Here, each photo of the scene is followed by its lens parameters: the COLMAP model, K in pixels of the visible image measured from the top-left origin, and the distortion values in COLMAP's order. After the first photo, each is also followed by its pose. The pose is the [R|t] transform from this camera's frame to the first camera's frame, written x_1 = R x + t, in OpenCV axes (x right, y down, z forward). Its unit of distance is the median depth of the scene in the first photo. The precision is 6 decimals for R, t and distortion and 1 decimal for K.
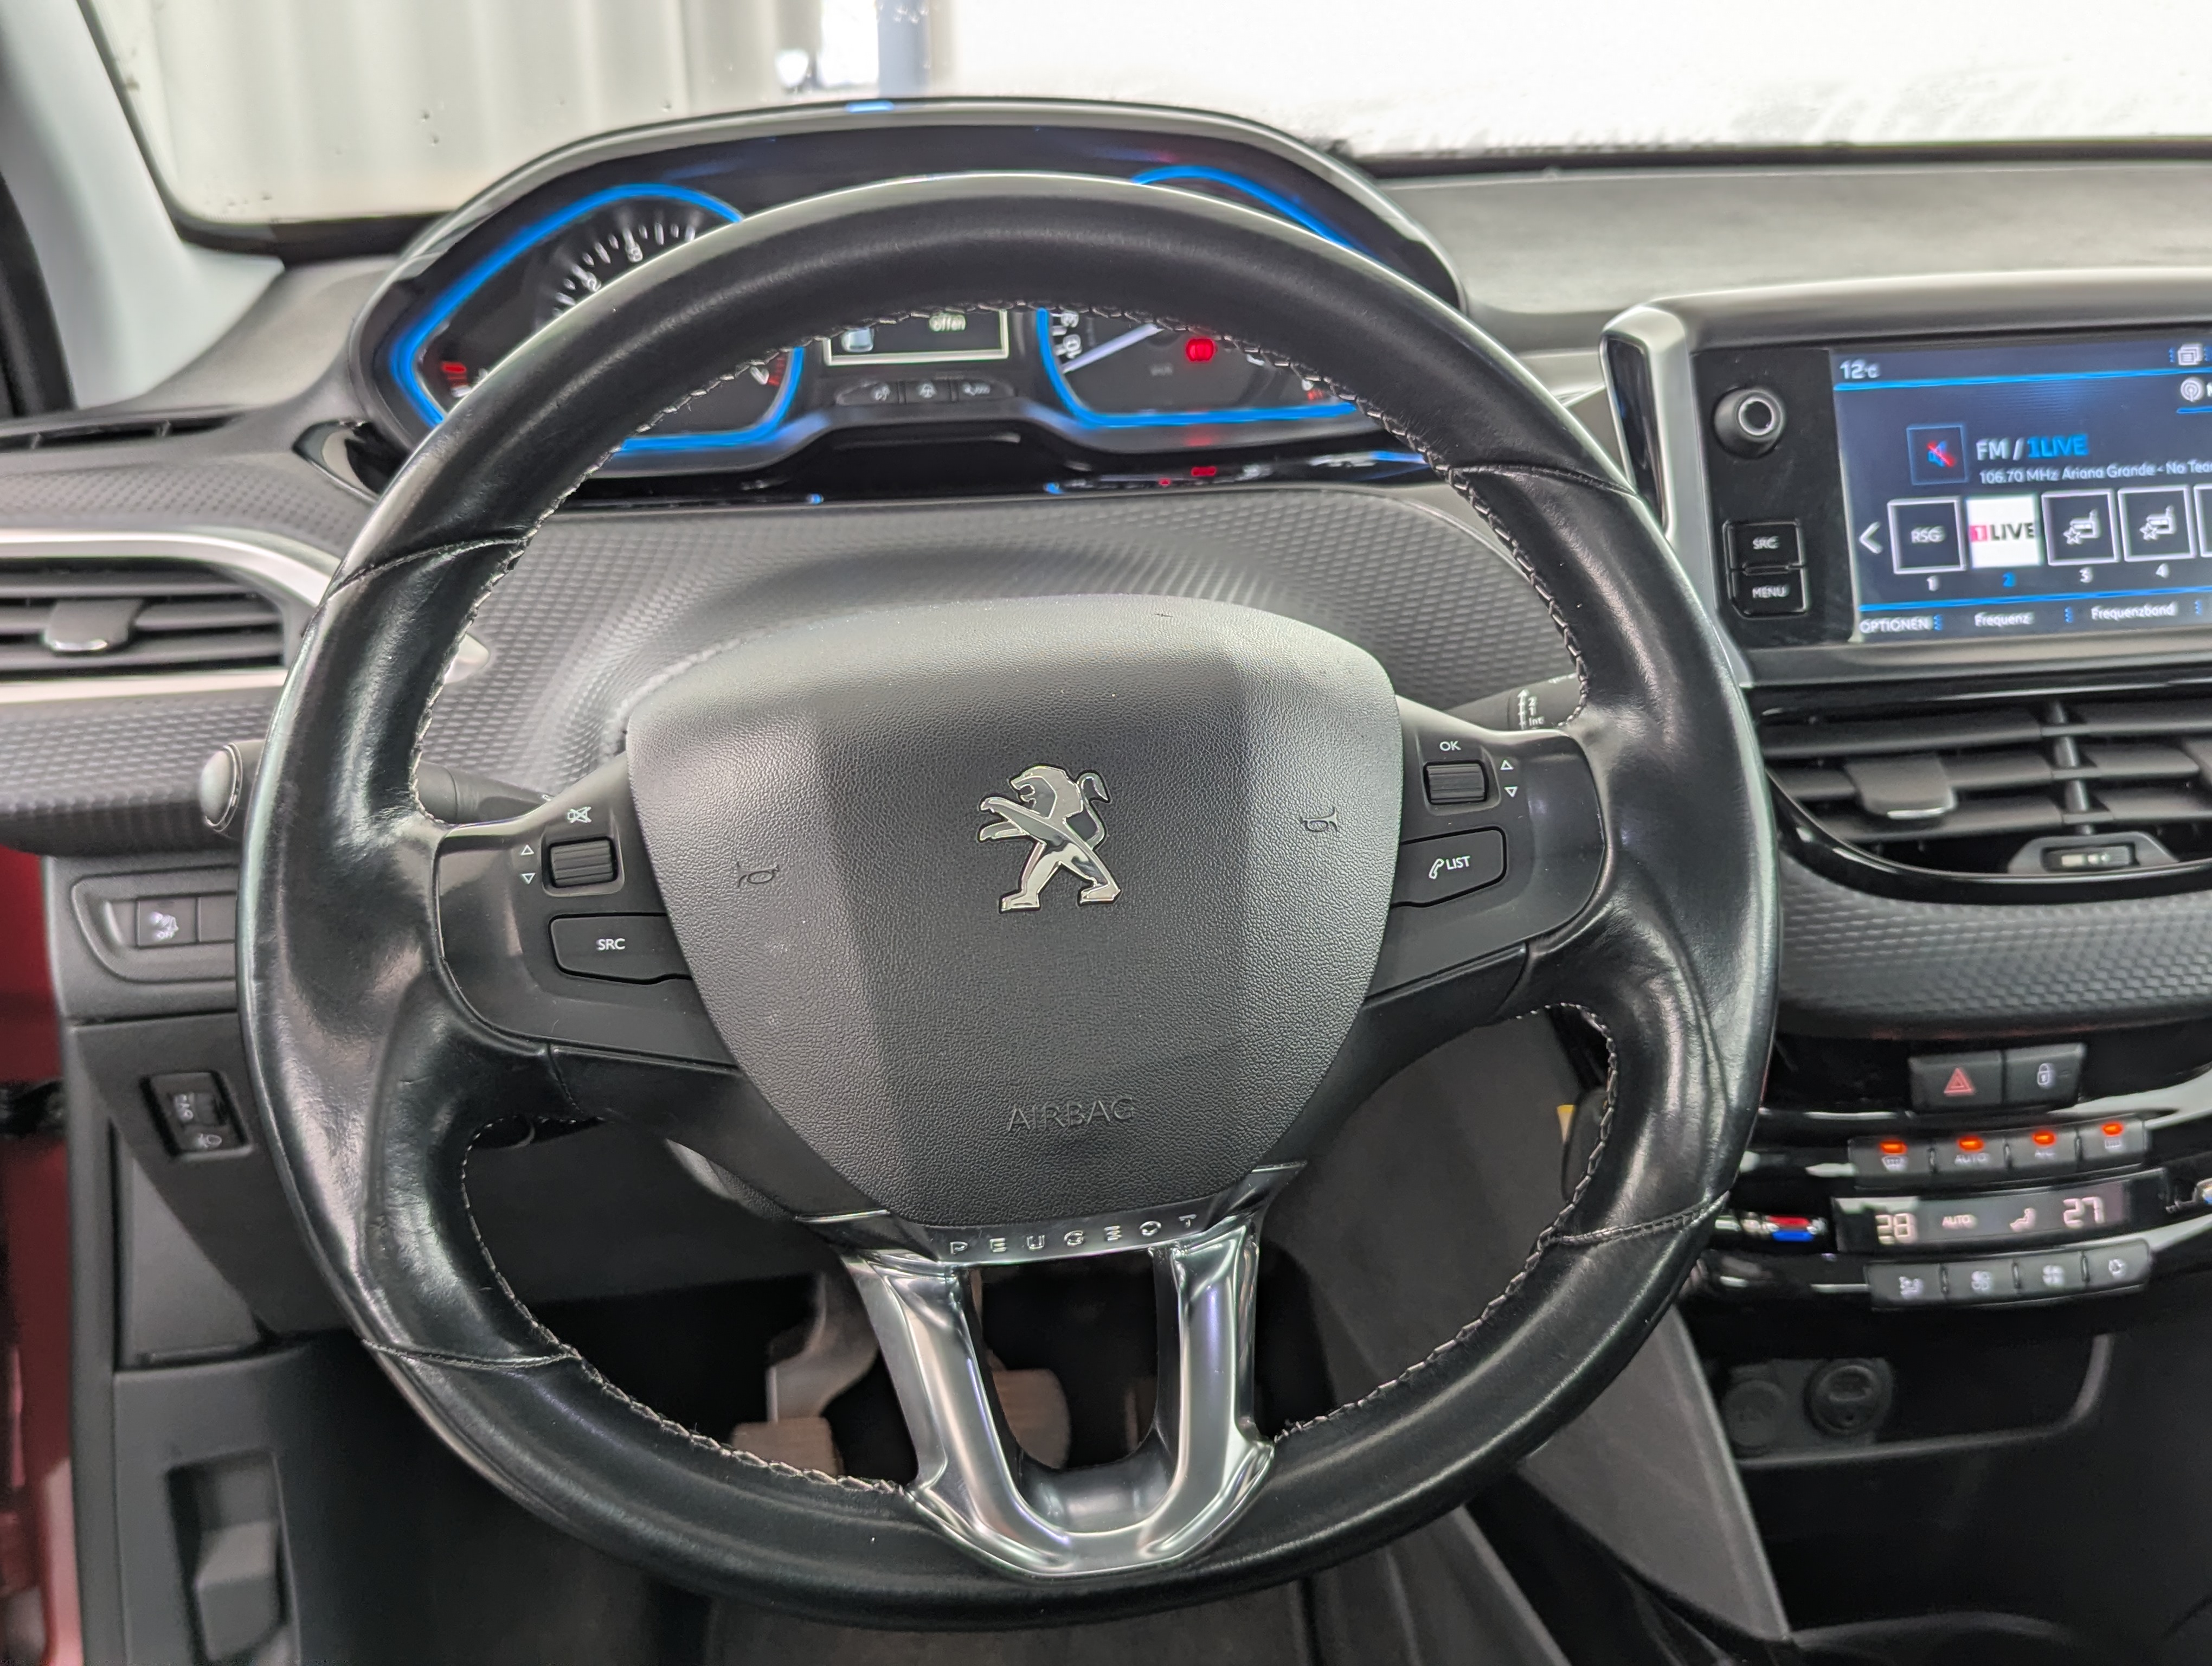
lens RADIAL K [[2011.9, 0, 1095.0], [0, 2011.9, 828.8], [0, 0, 1]] dist [0.061230, 0.000000]
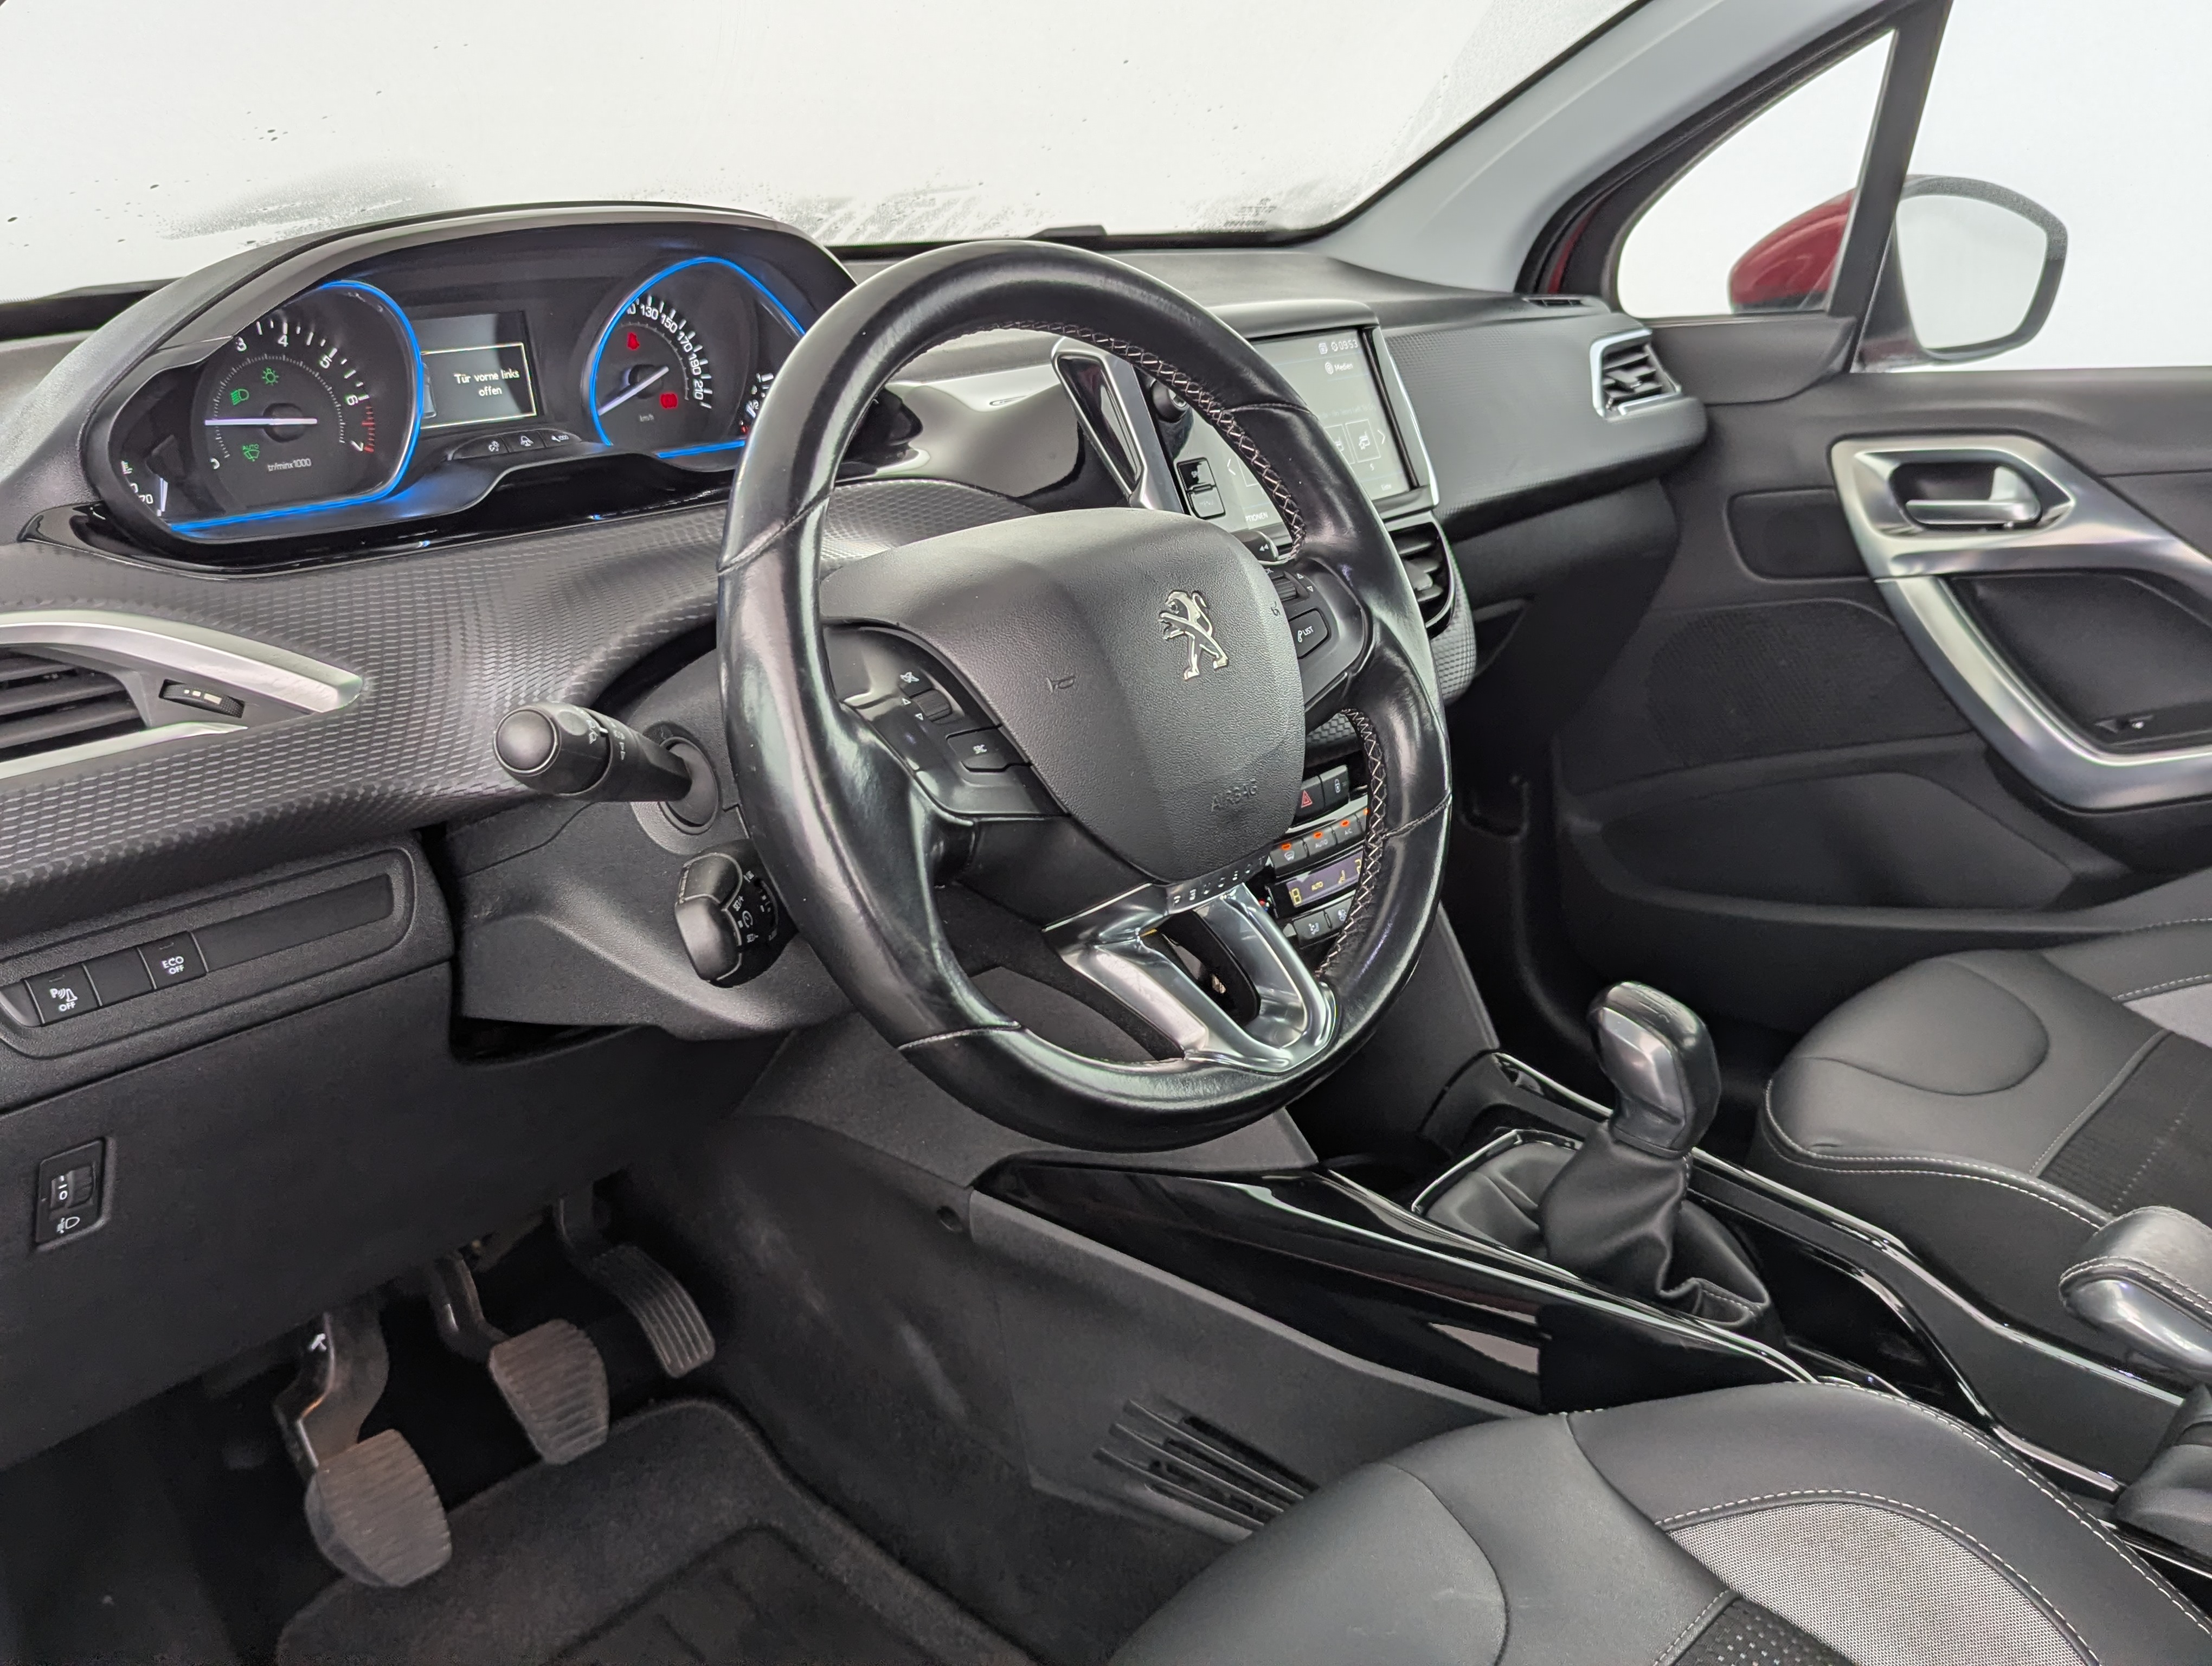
lens RADIAL K [[2011.9, 0, 1105.4], [0, 2011.9, 831.0], [0, 0, 1]] dist [0.061230, 0.000000]
pose [[0.742002, -0.202785, 0.638992, -0.709514], [0.235075, 0.971337, 0.035285, 0.052946], [-0.627831, 0.124030, 0.768404, -0.133137]]
